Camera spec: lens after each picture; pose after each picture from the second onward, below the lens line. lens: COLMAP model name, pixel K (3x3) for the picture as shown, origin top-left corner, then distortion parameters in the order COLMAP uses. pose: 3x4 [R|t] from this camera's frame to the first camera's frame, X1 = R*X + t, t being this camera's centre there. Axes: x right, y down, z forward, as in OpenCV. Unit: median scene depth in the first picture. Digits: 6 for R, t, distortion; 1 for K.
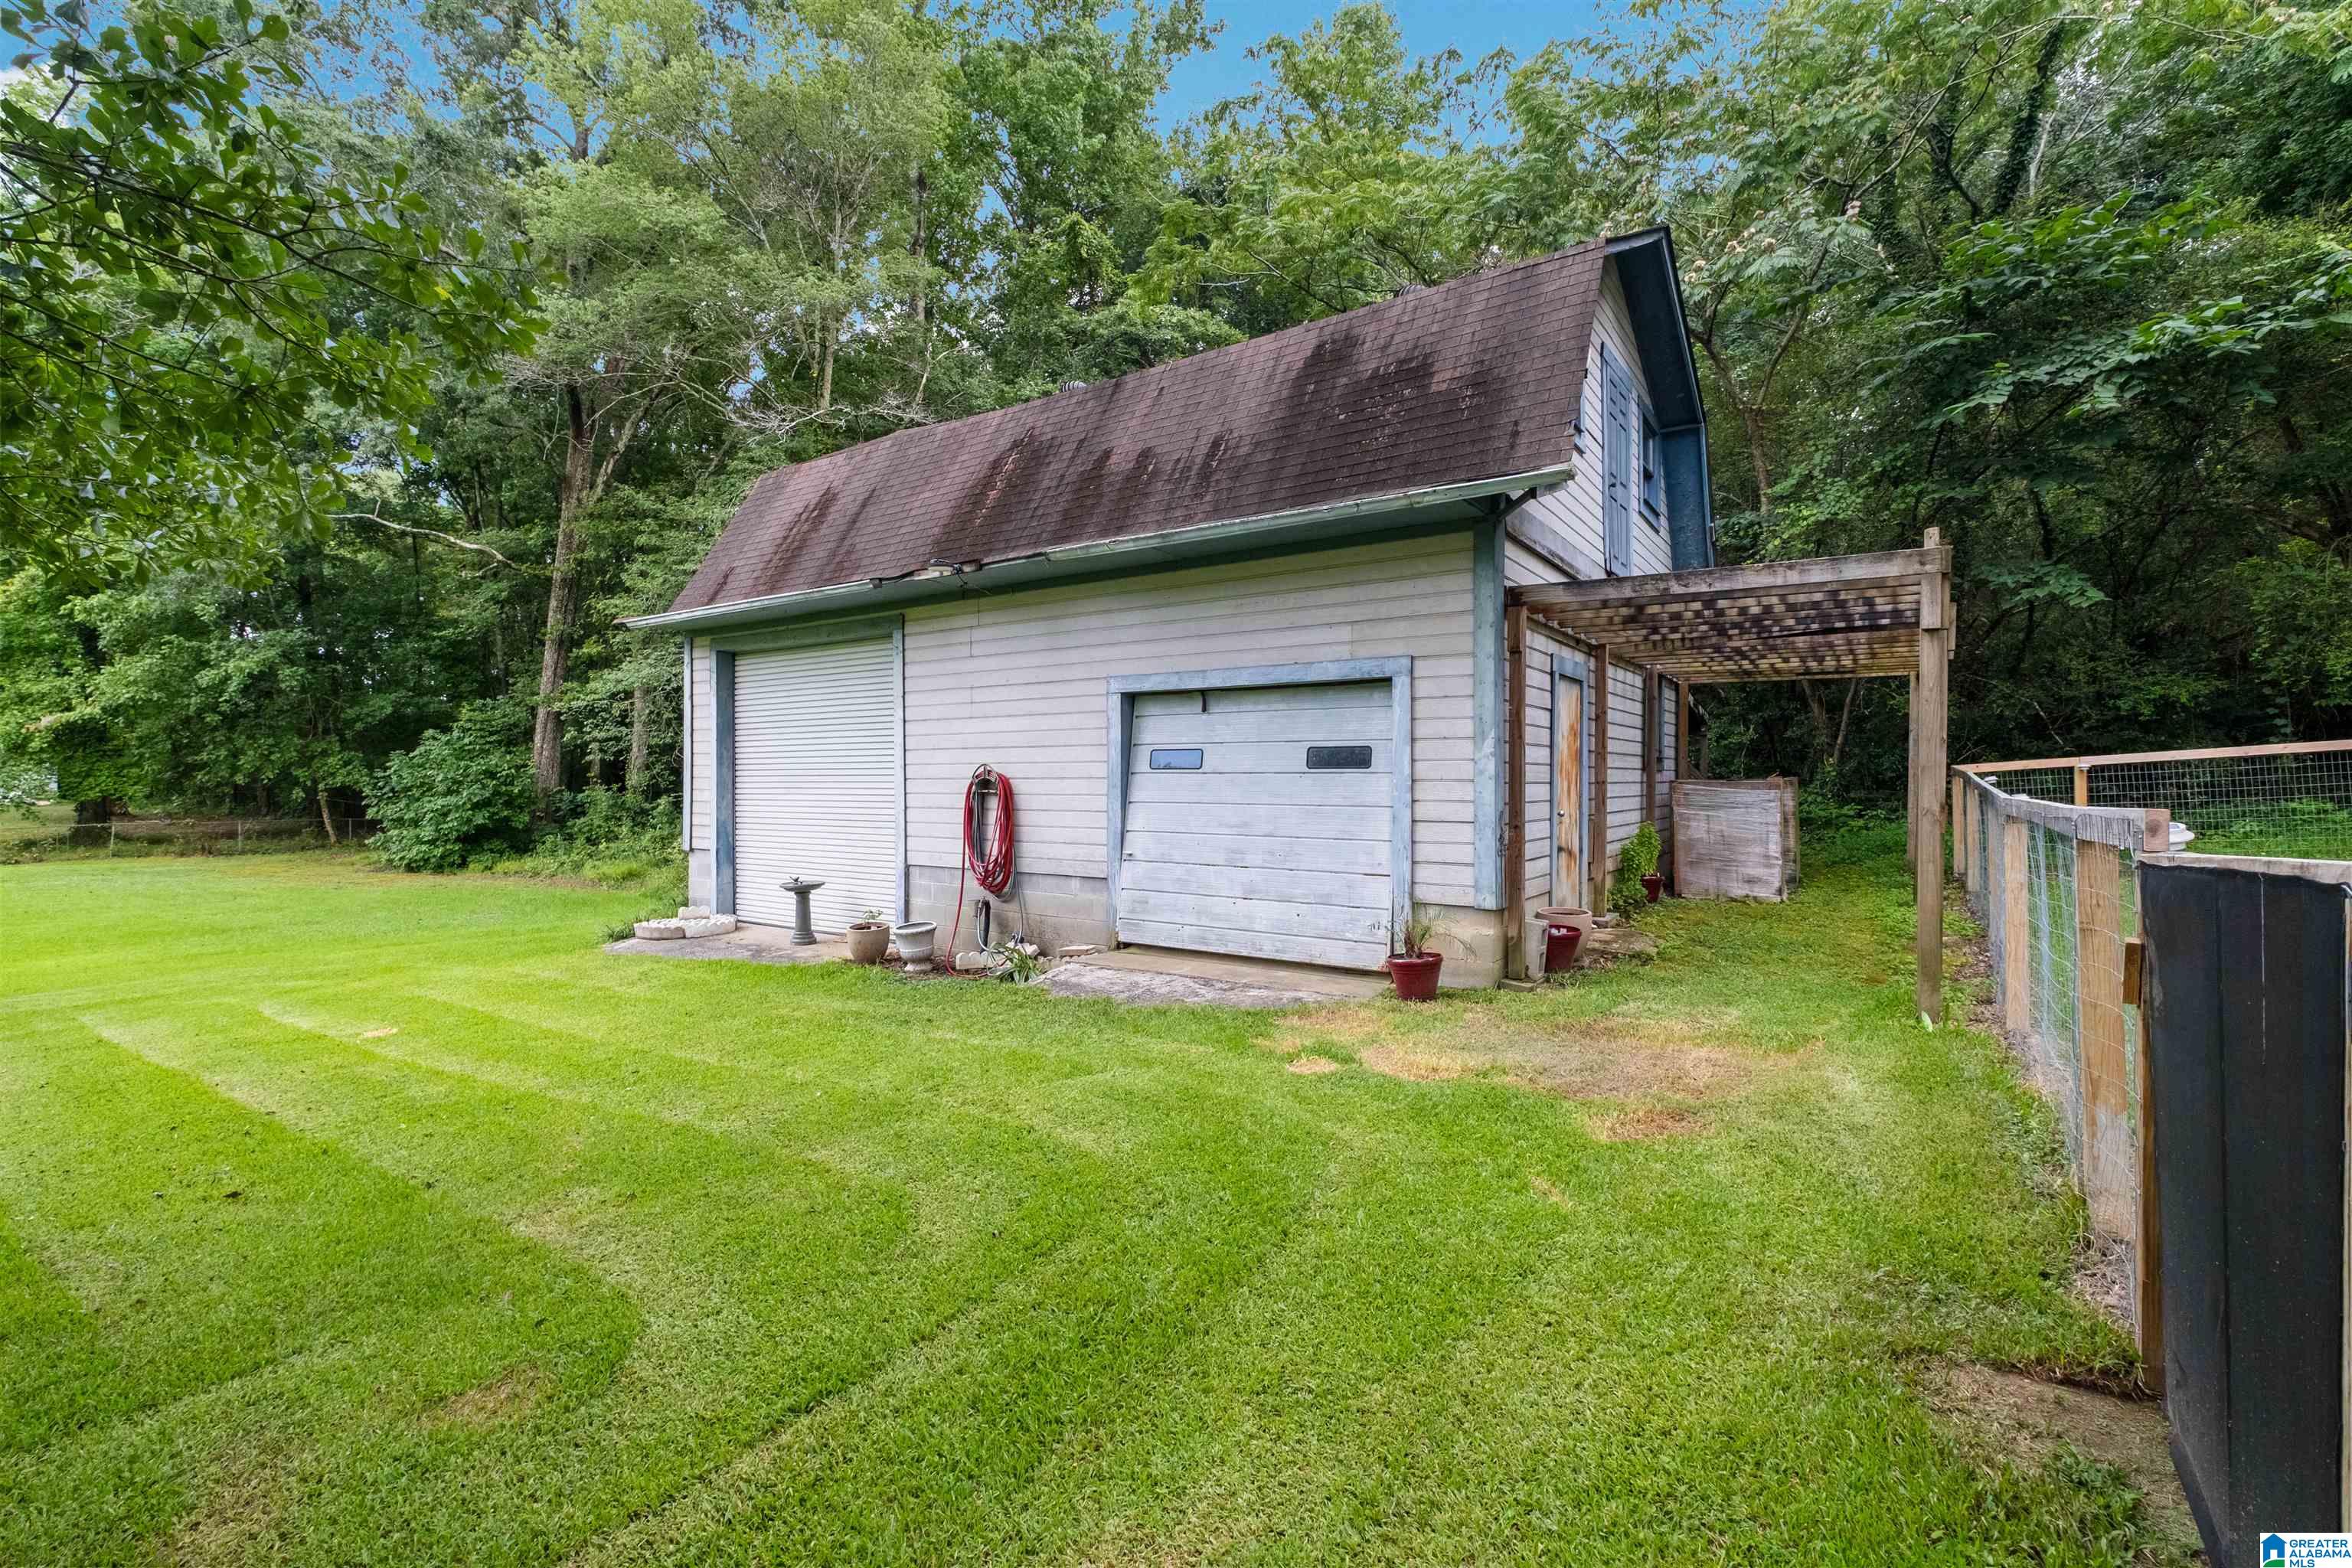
lens RADIAL K [[1032.3, 0, 1176.2], [0, 1032.3, 774.5], [0, 0, 1]] dist [-0.001796, -0.000977]
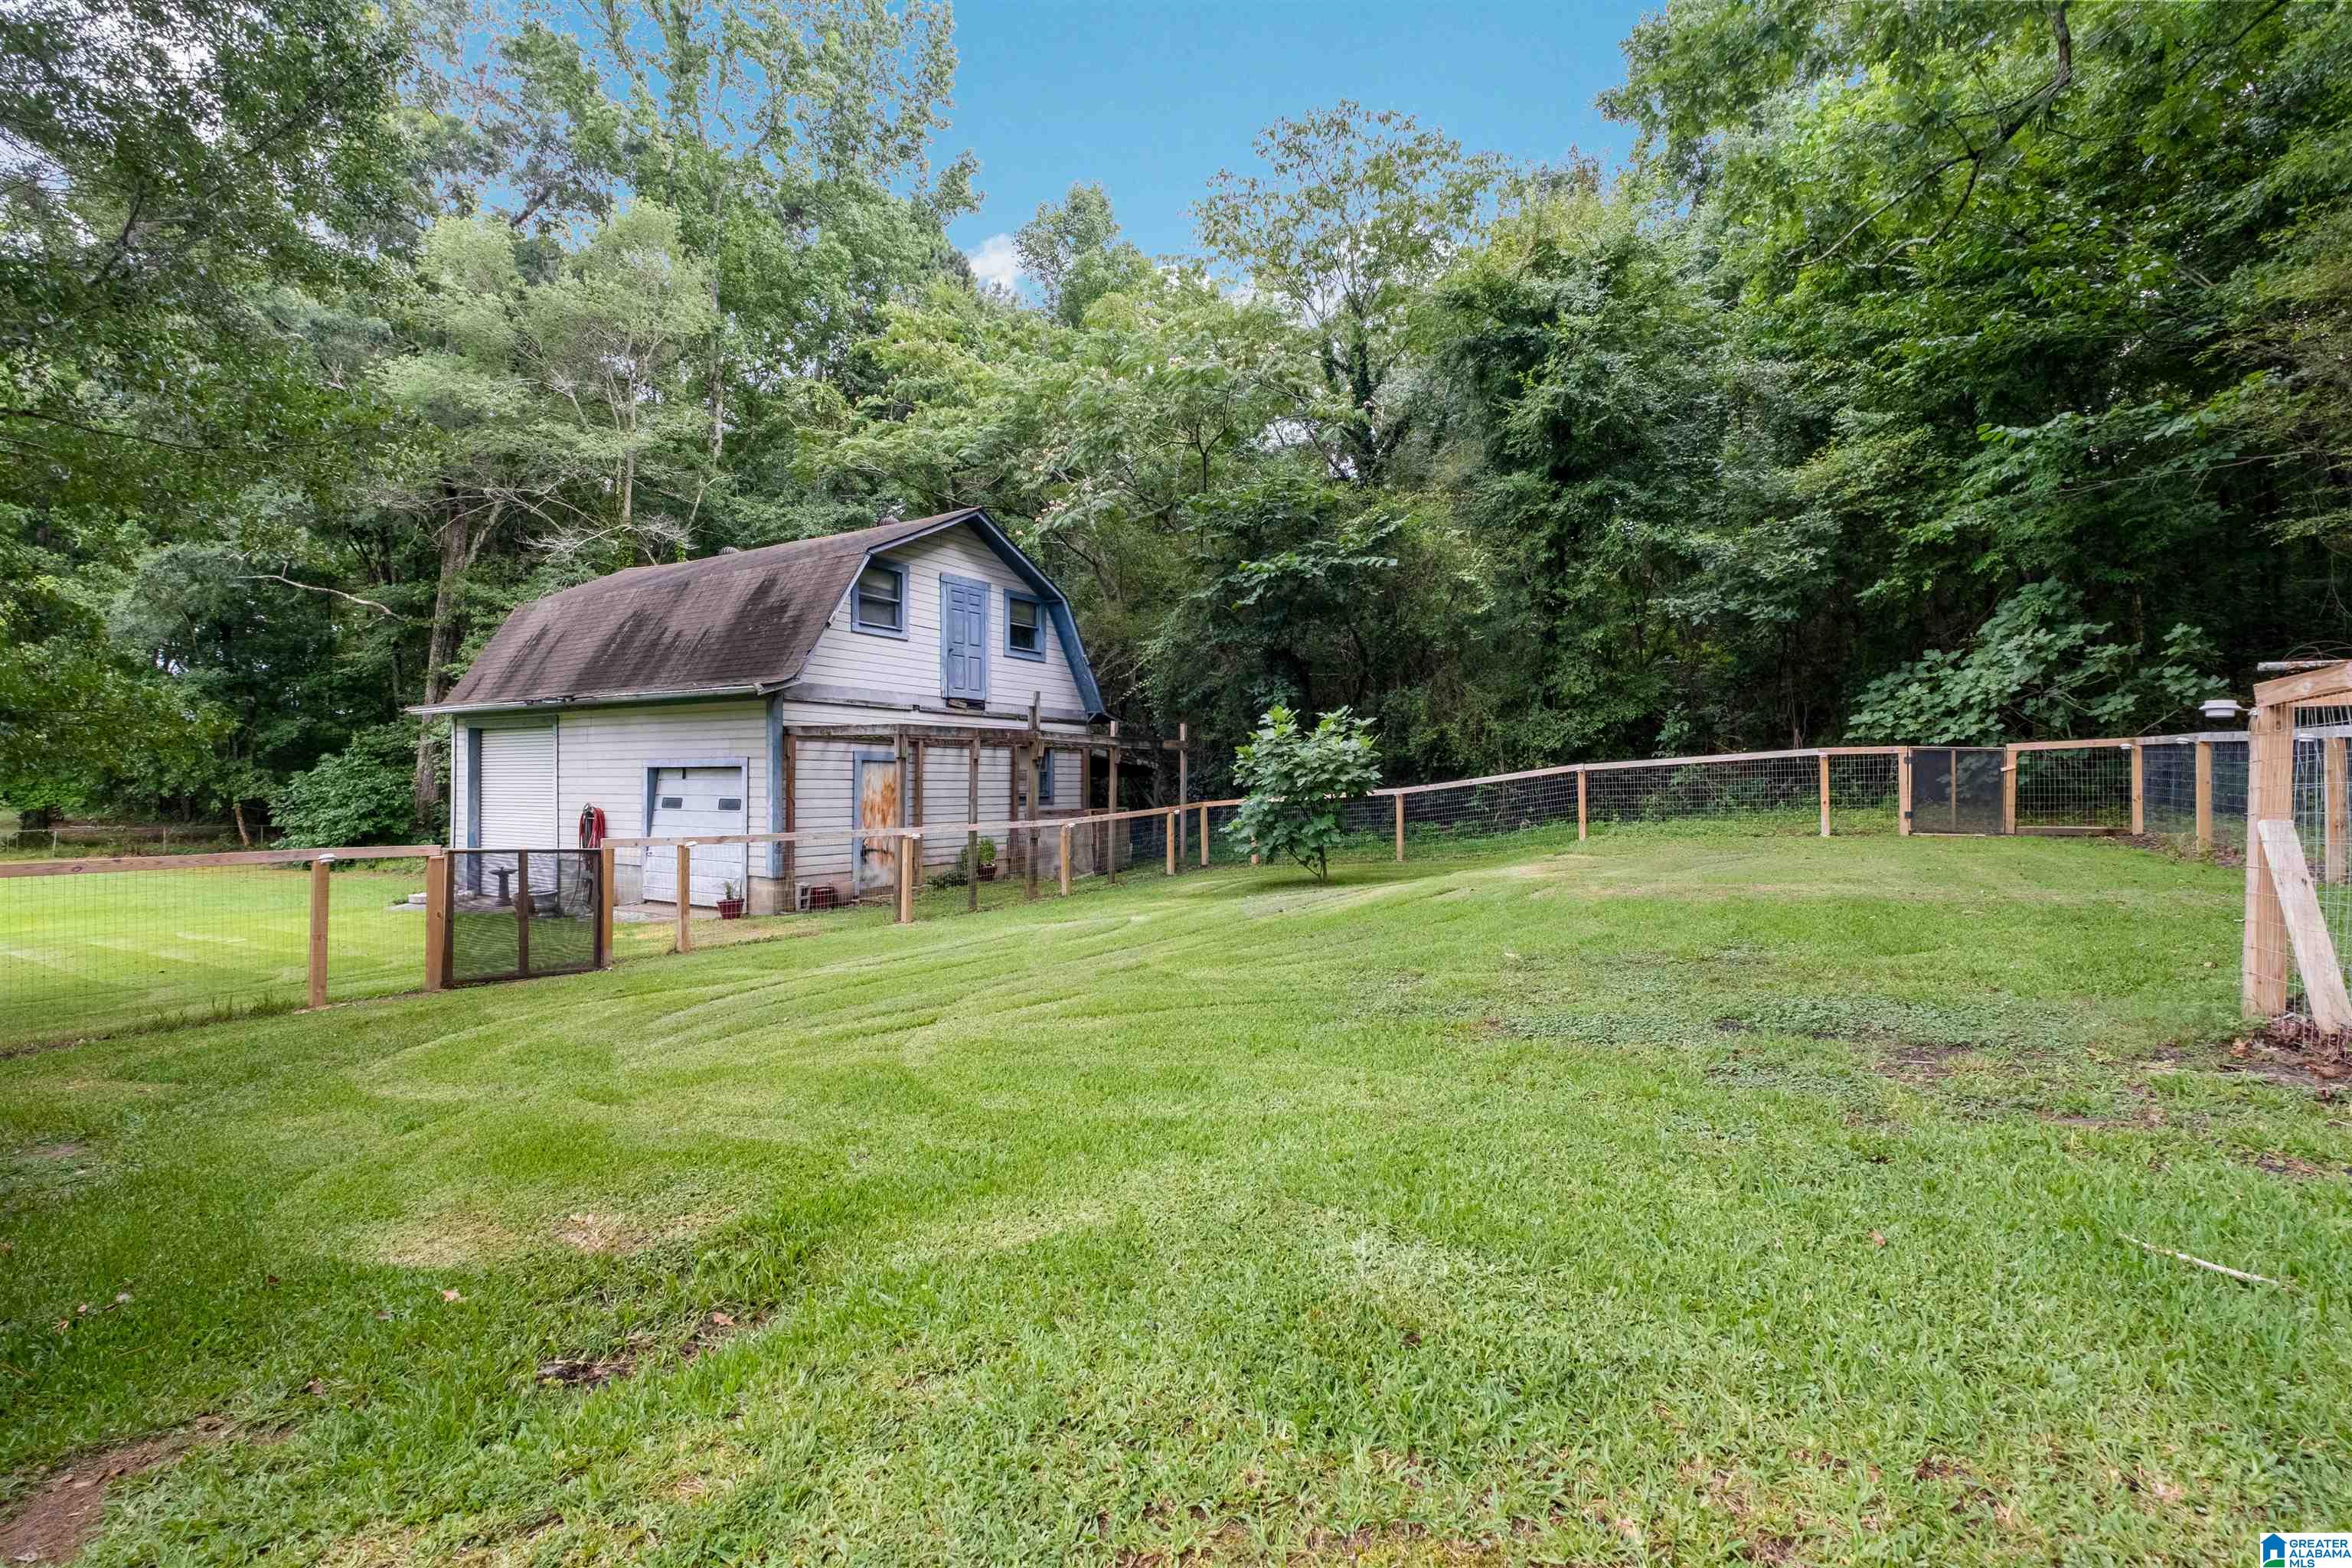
lens RADIAL K [[1032.3, 0, 1172.3], [0, 1032.3, 774.6], [0, 0, 1]] dist [-0.001796, -0.000977]
pose [[0.999310, 0.004757, 0.036827, 0.243523], [-0.004588, 0.999979, -0.004670, -0.017818], [-0.036848, 0.004498, 0.999311, -0.269001]]
